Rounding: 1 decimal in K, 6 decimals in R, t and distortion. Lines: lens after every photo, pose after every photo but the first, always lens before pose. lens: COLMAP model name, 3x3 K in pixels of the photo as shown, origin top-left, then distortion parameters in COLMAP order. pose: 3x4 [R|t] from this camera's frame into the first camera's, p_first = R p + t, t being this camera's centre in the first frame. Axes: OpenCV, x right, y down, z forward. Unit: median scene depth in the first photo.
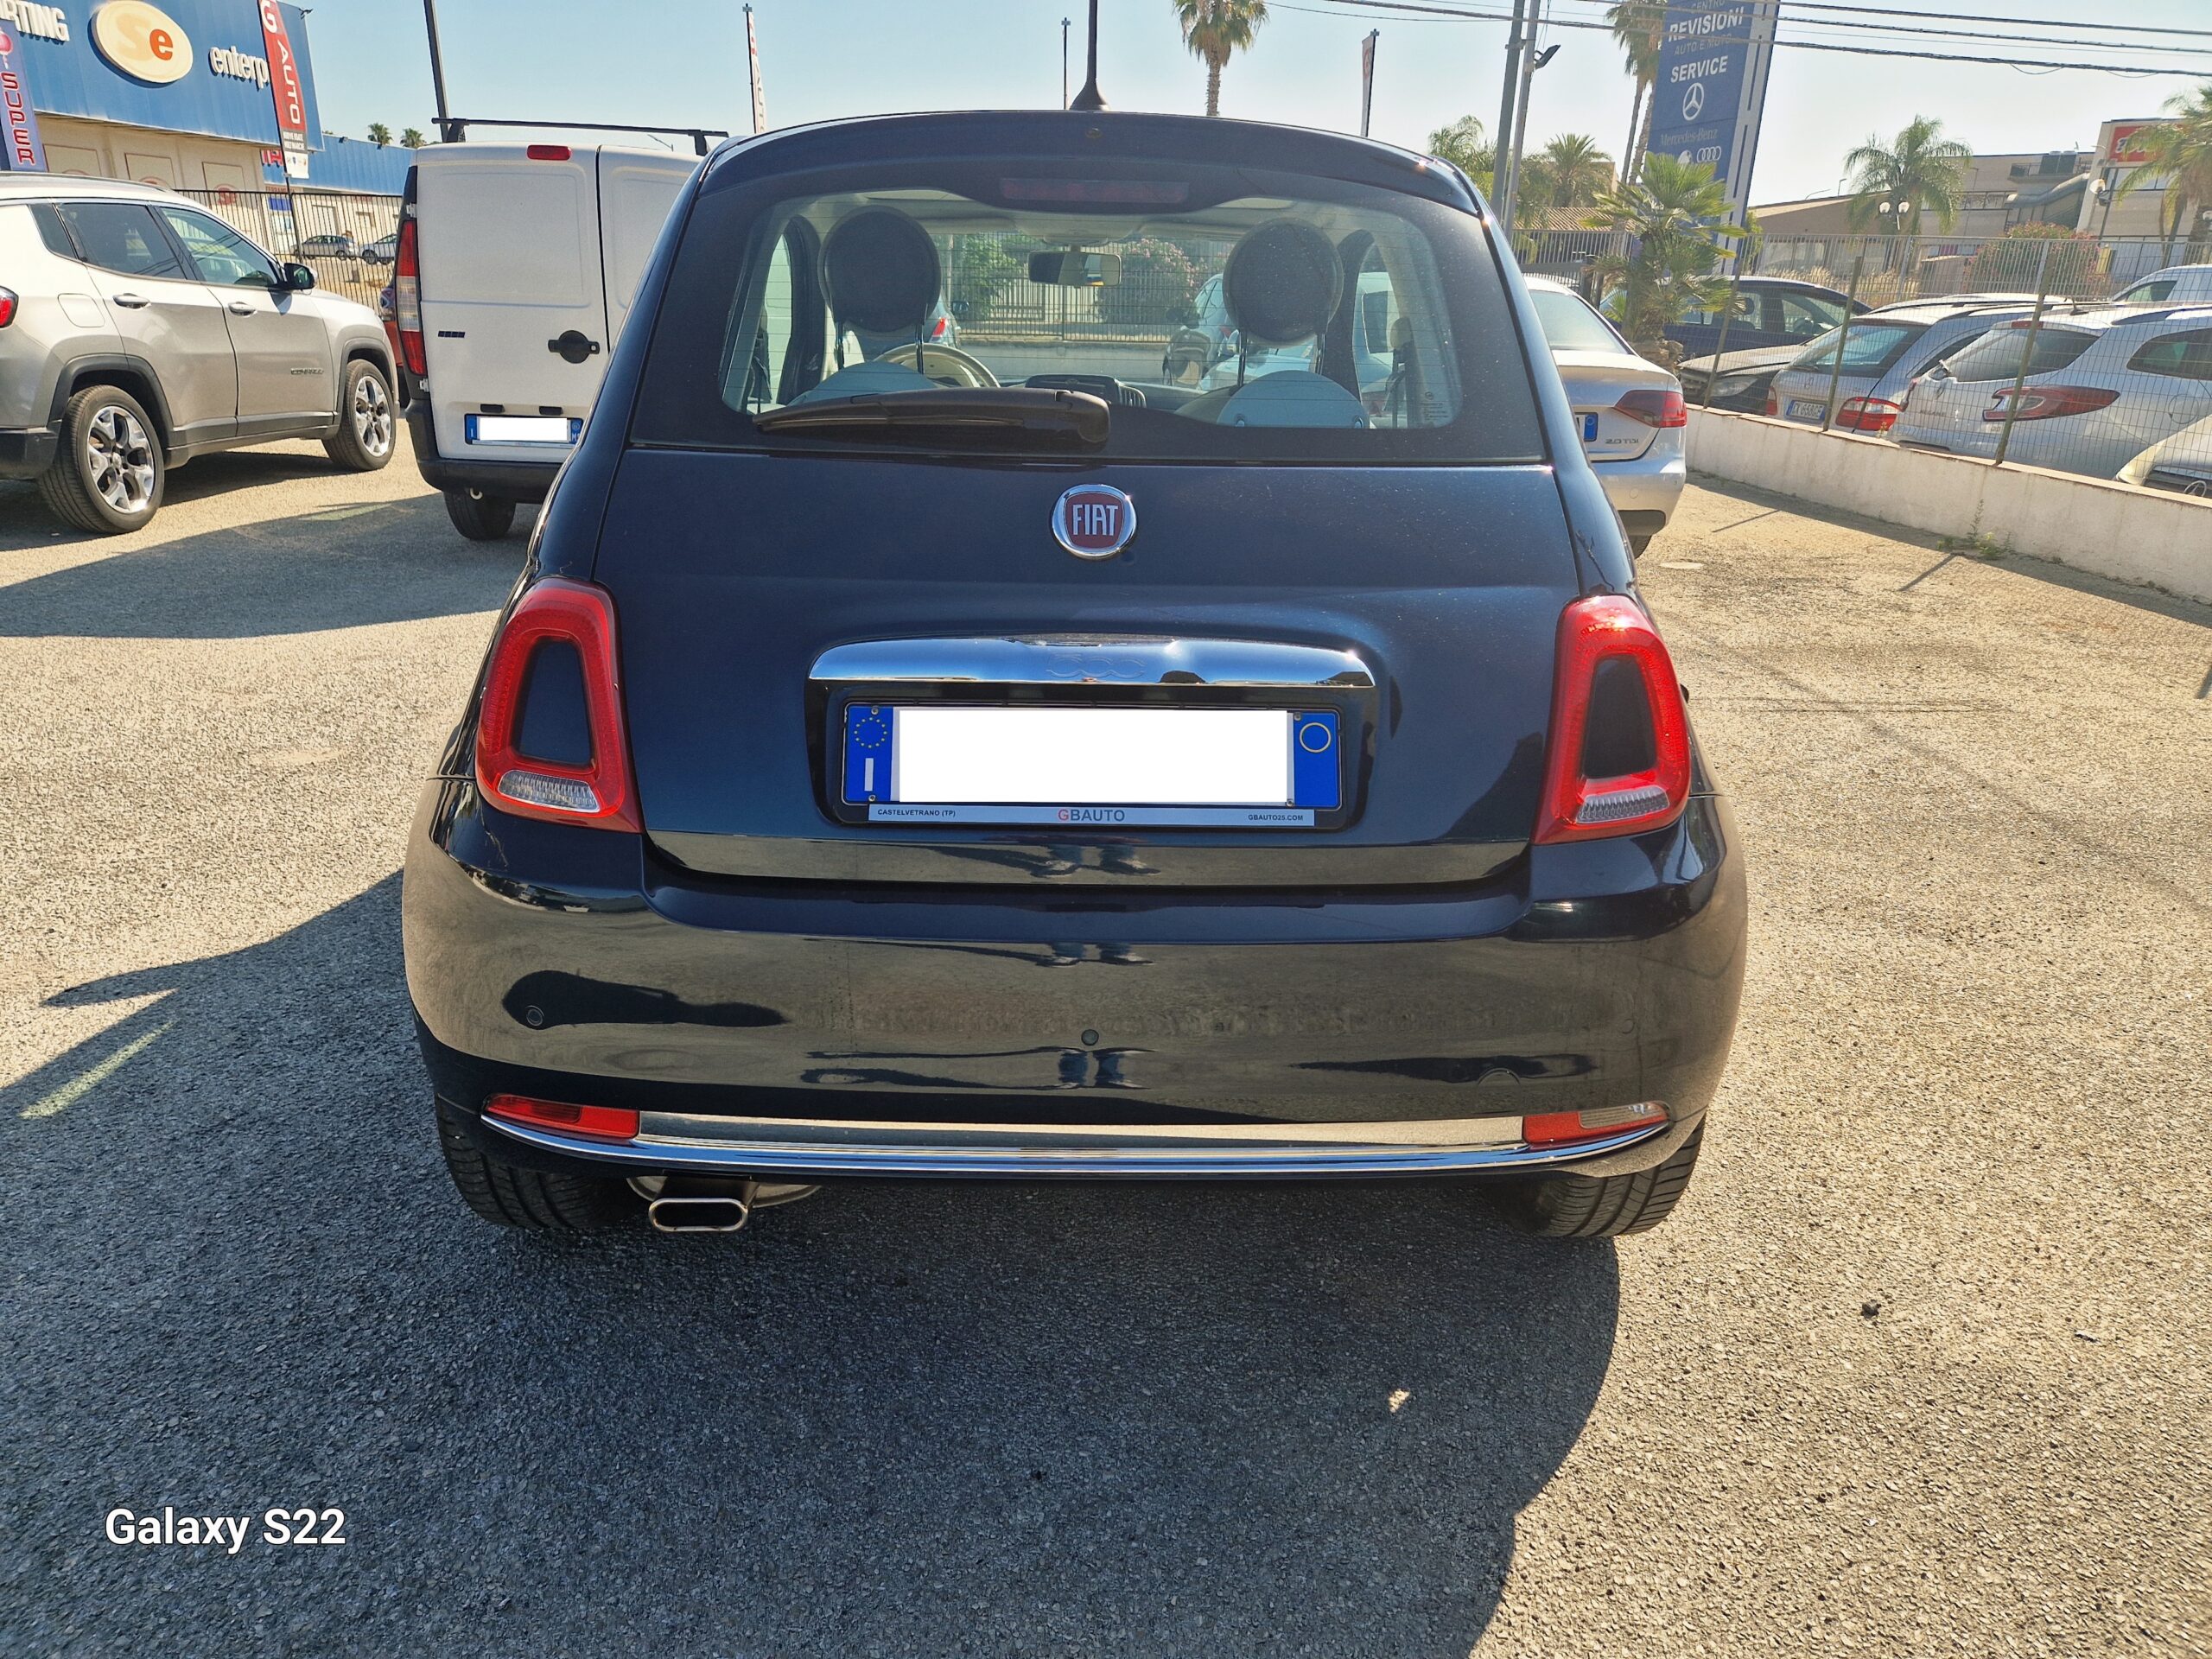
lens RADIAL K [[1493.5, 0, 1106.0], [0, 1493.5, 829.5], [0, 0, 1]] dist [0.073731, -0.079740]
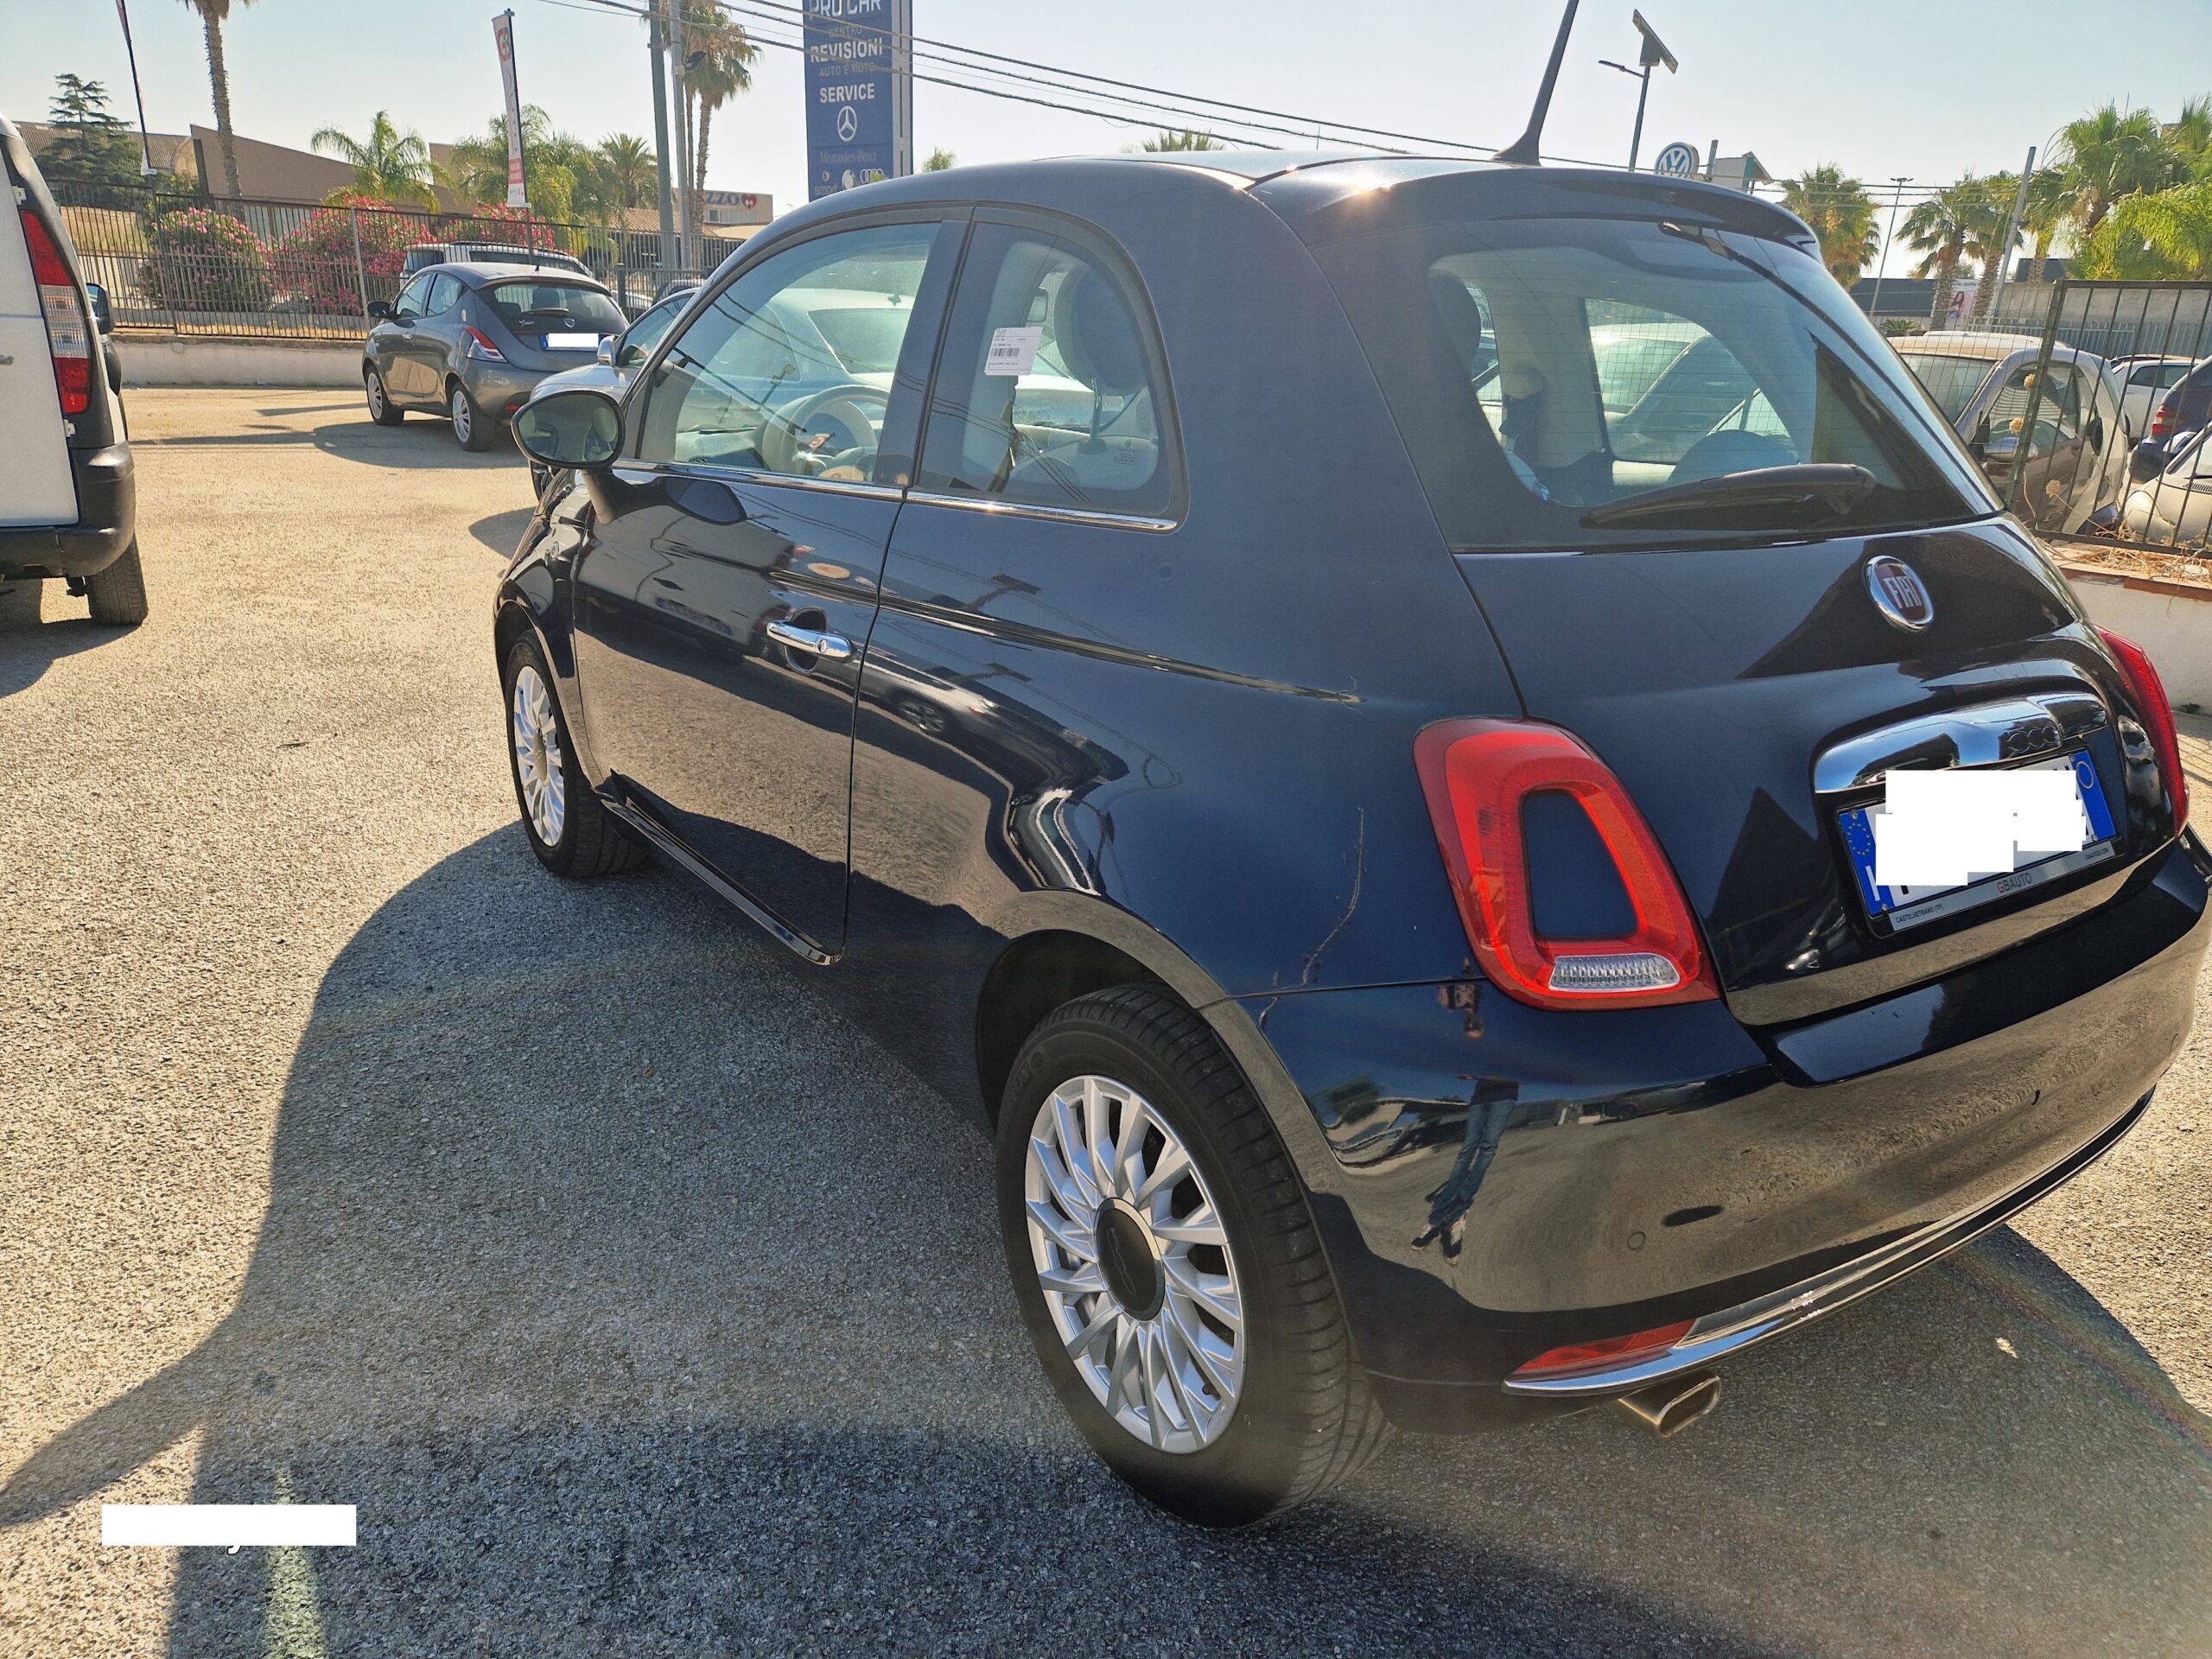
lens RADIAL K [[1474.0, 0, 1106.0], [0, 1474.0, 829.5], [0, 0, 1]] dist [0.089956, -0.076170]
pose [[0.831274, -0.162093, 0.531704, -0.102482], [0.160507, 0.985788, 0.049584, -0.018804], [-0.532185, 0.044124, 0.845477, 0.044686]]
